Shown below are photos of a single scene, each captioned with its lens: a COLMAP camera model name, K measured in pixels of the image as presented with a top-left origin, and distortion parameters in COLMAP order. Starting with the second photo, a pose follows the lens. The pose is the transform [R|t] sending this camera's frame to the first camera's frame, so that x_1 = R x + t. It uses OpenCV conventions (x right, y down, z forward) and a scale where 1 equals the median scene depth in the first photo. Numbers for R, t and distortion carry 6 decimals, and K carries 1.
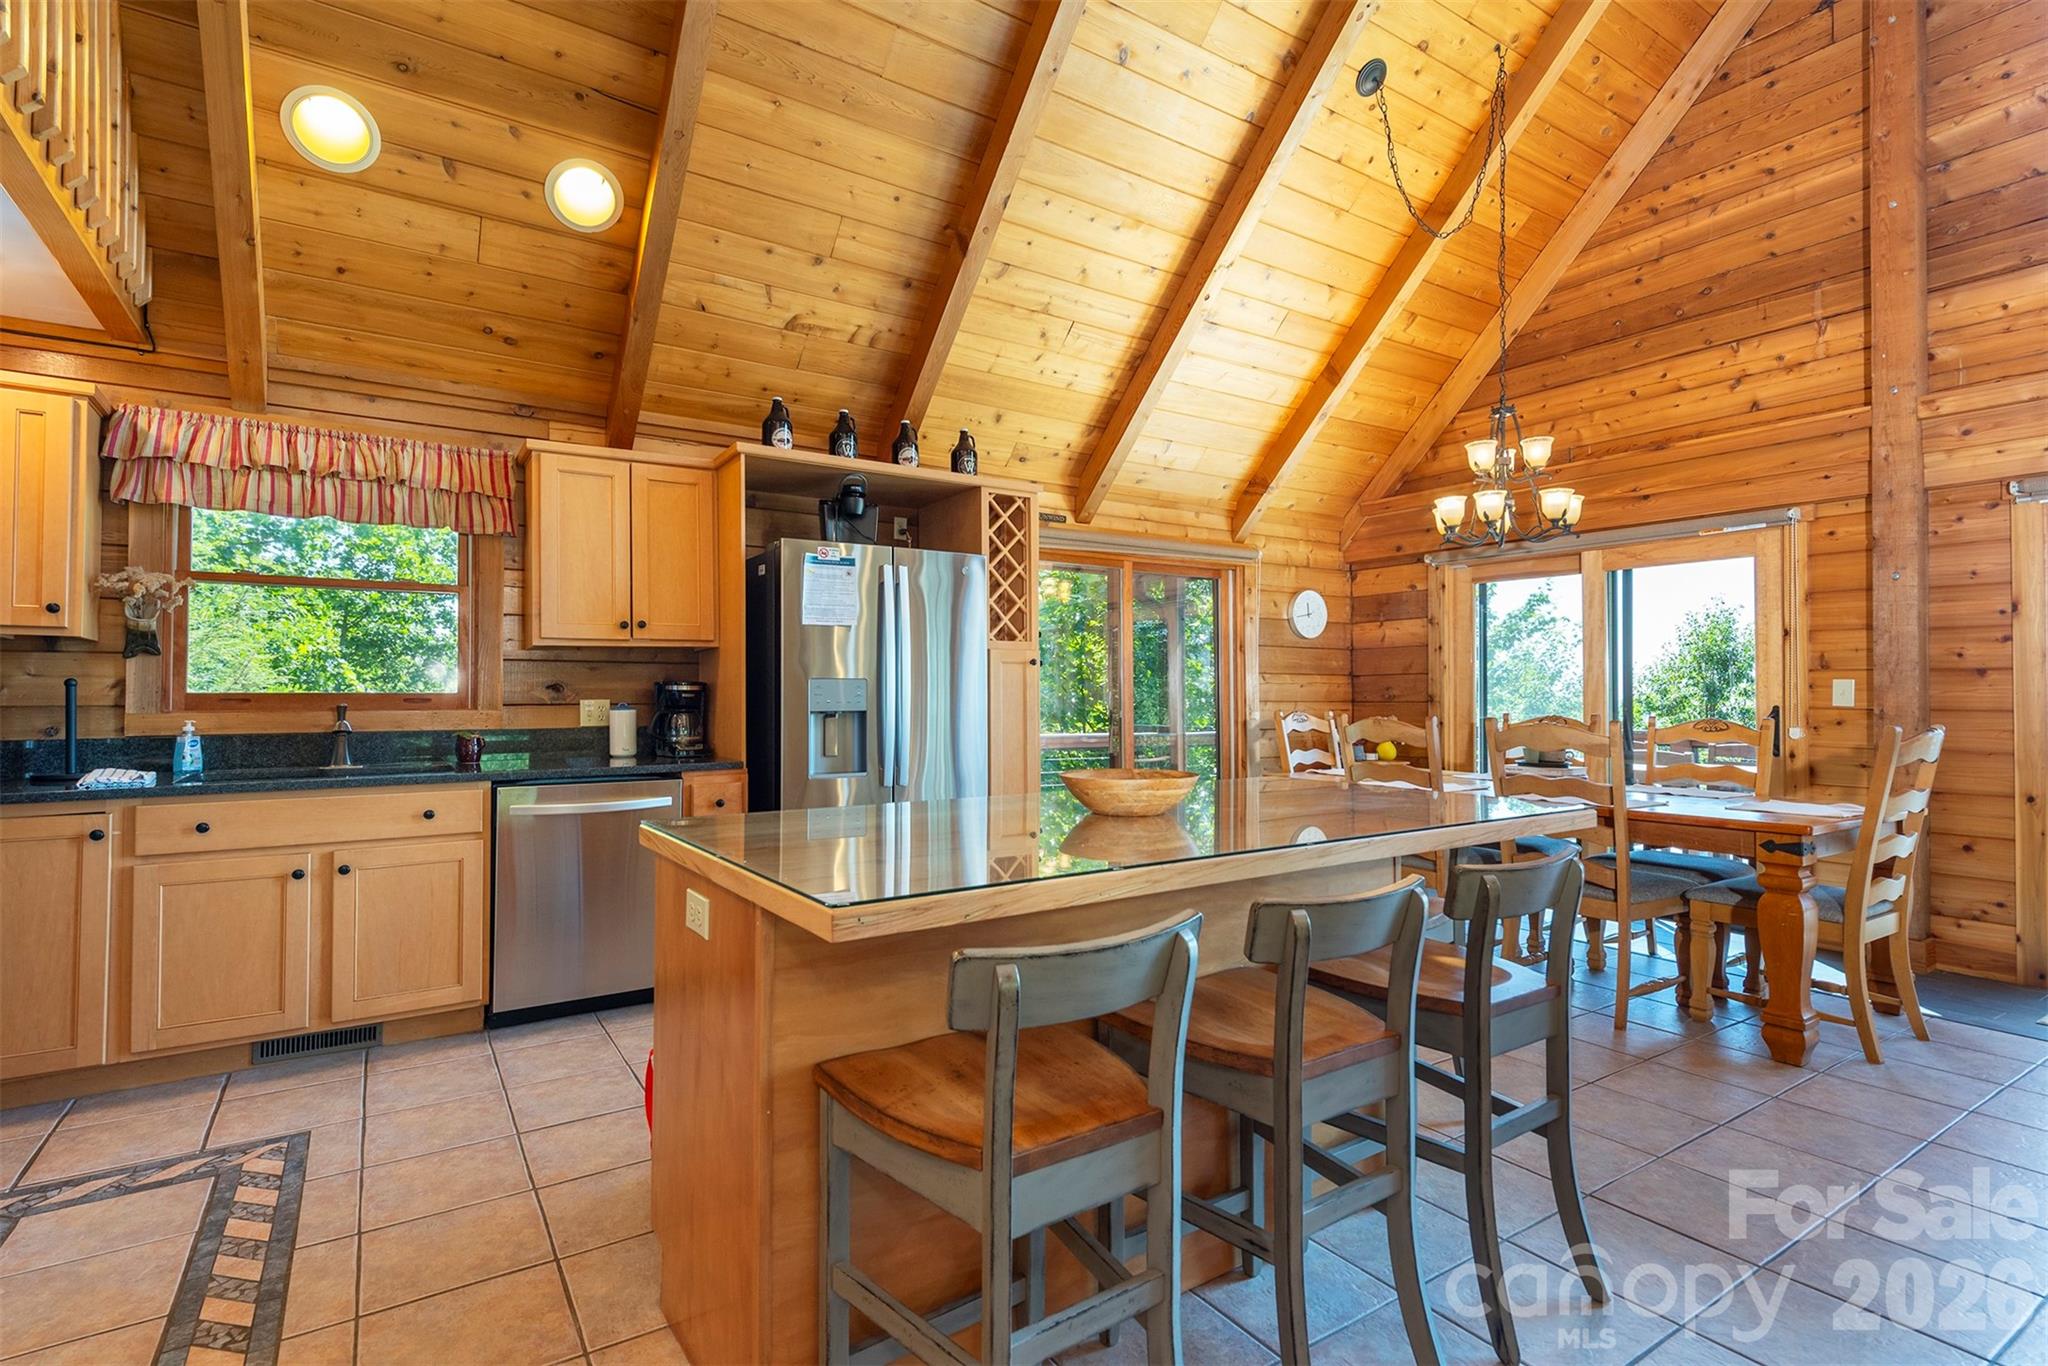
lens RADIAL K [[982.5, 0, 984.8], [0, 982.5, 677.4], [0, 0, 1]] dist [0.017152, -0.005439]
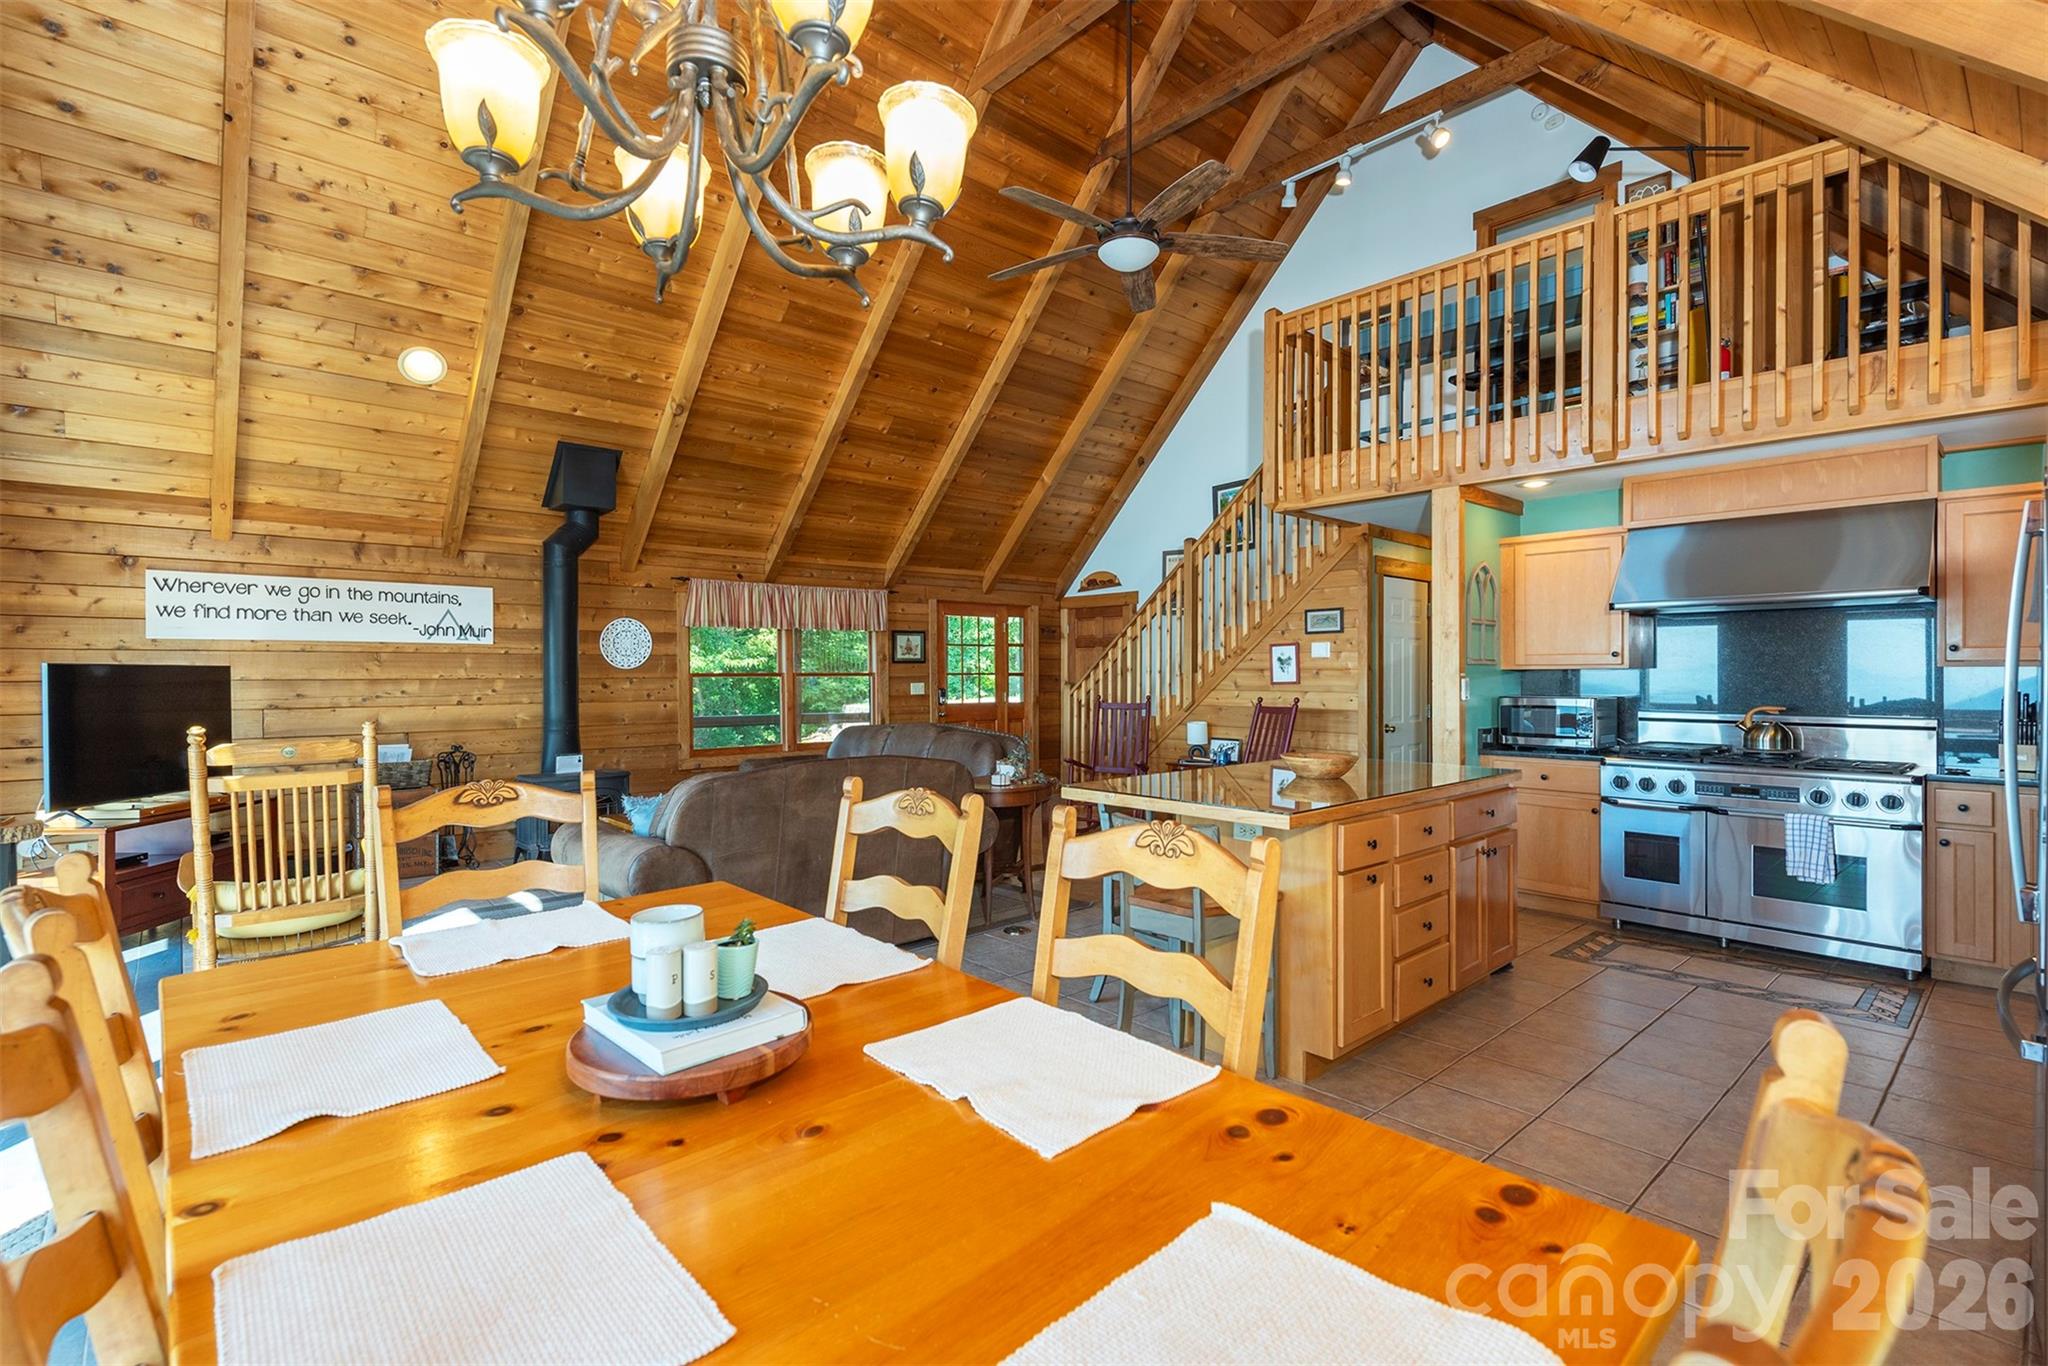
lens RADIAL K [[922.5, 0, 1058.4], [0, 922.5, 669.1], [0, 0, 1]] dist [-0.000612, -0.001786]
pose [[-0.974833, -0.004388, -0.222893, 0.519708], [0.000355, 0.999774, -0.021234, -0.014906], [0.222936, -0.020779, -0.974612, 1.342289]]
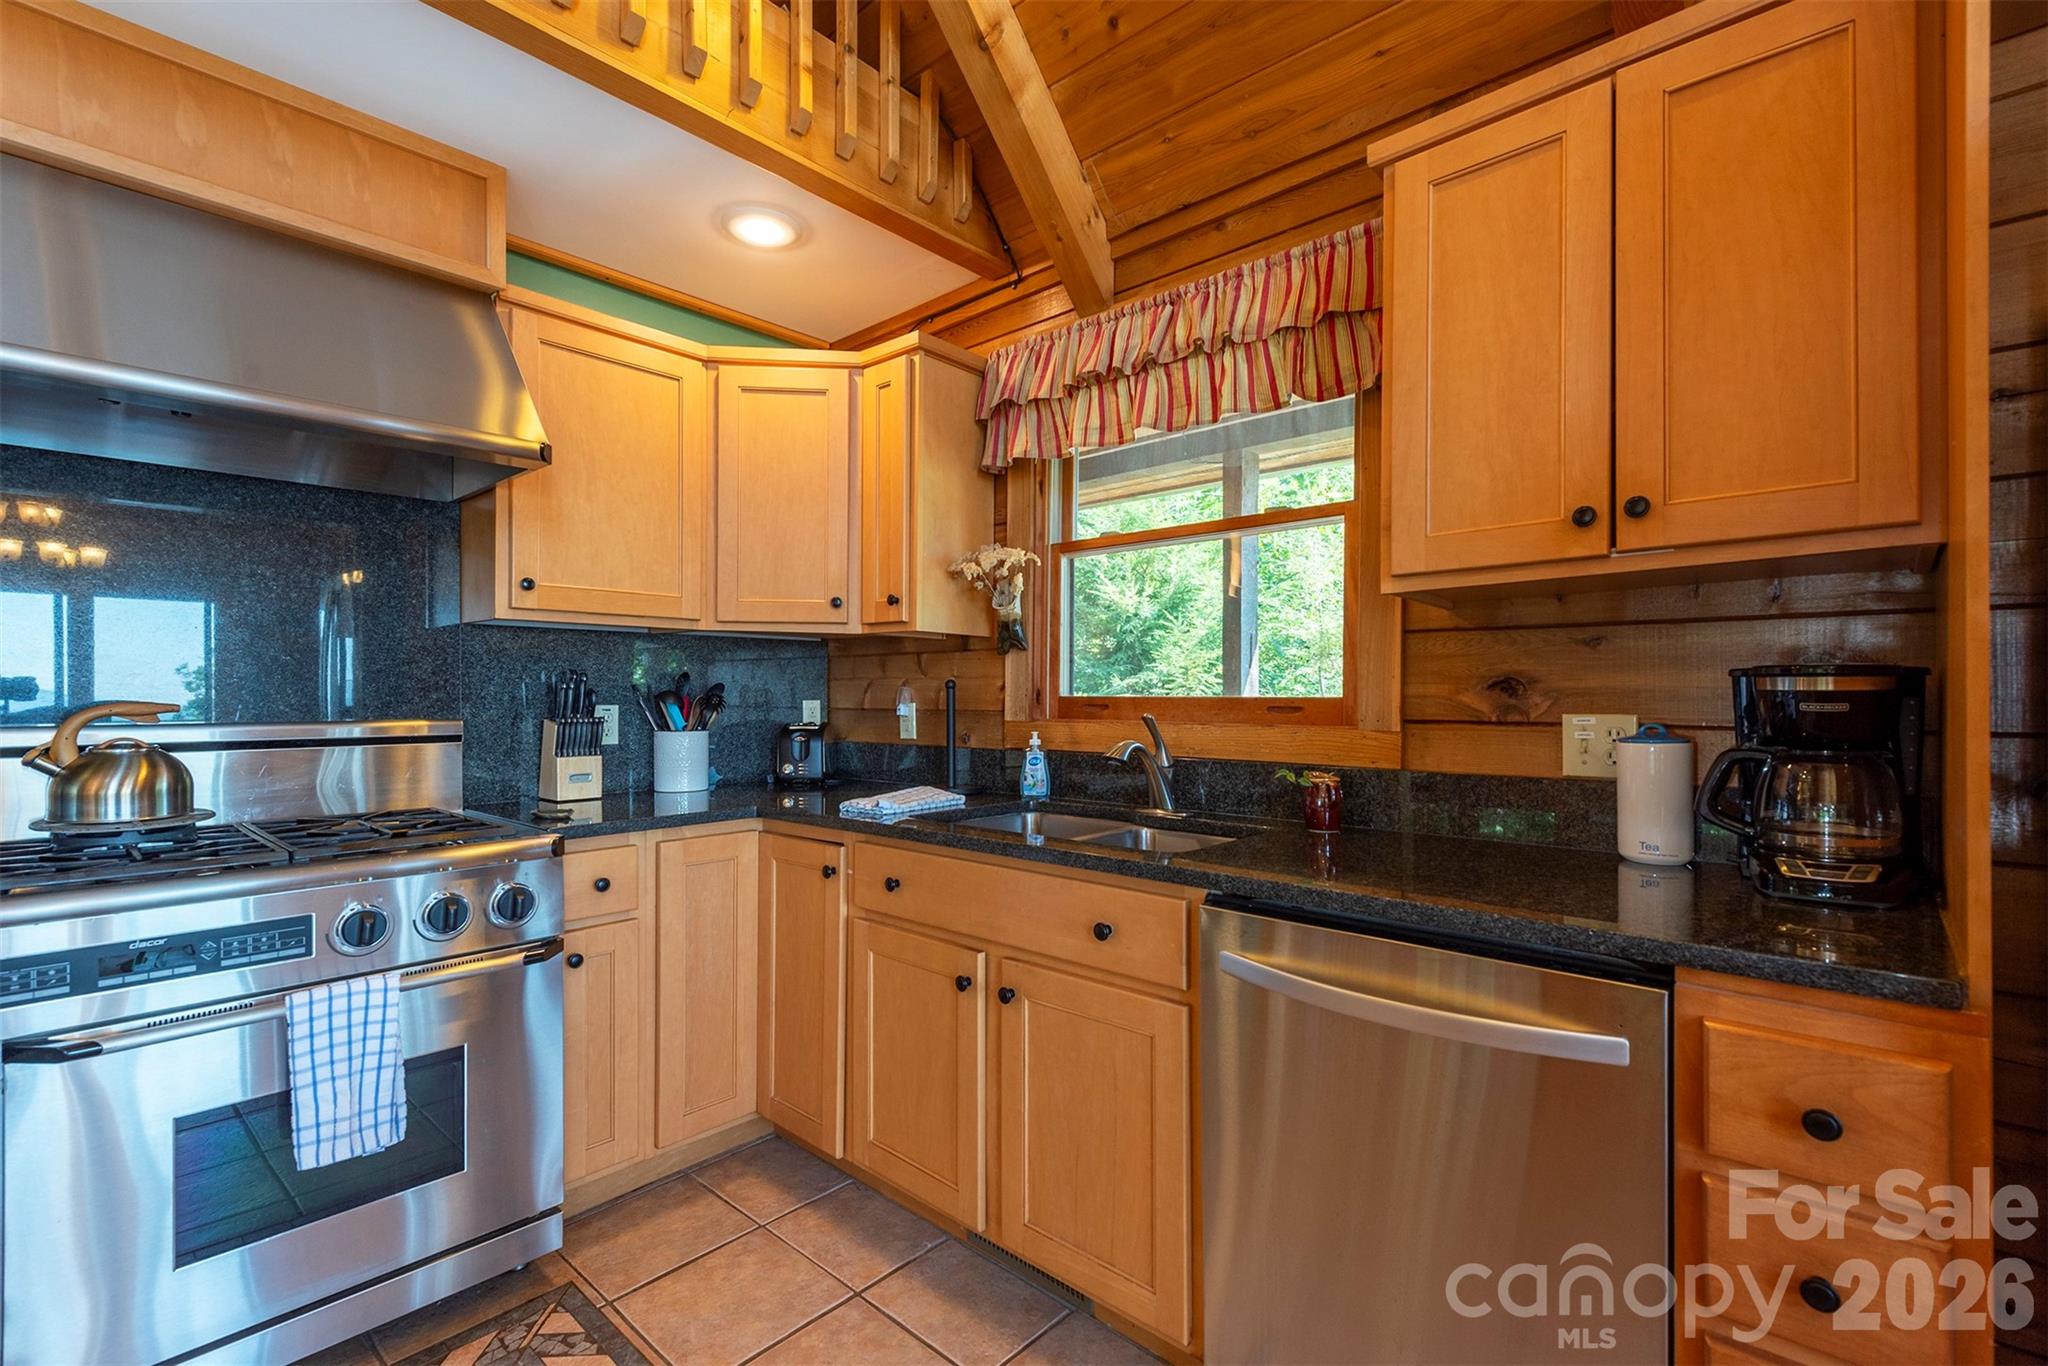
lens RADIAL K [[929.7, 0, 1039.6], [0, 929.7, 696.5], [0, 0, 1]] dist [0.008999, -0.006222]
pose [[0.286990, 0.003688, -0.957926, -0.084344], [0.016125, 0.999832, 0.008680, 0.007881], [0.957798, -0.017938, 0.286883, 0.675214]]
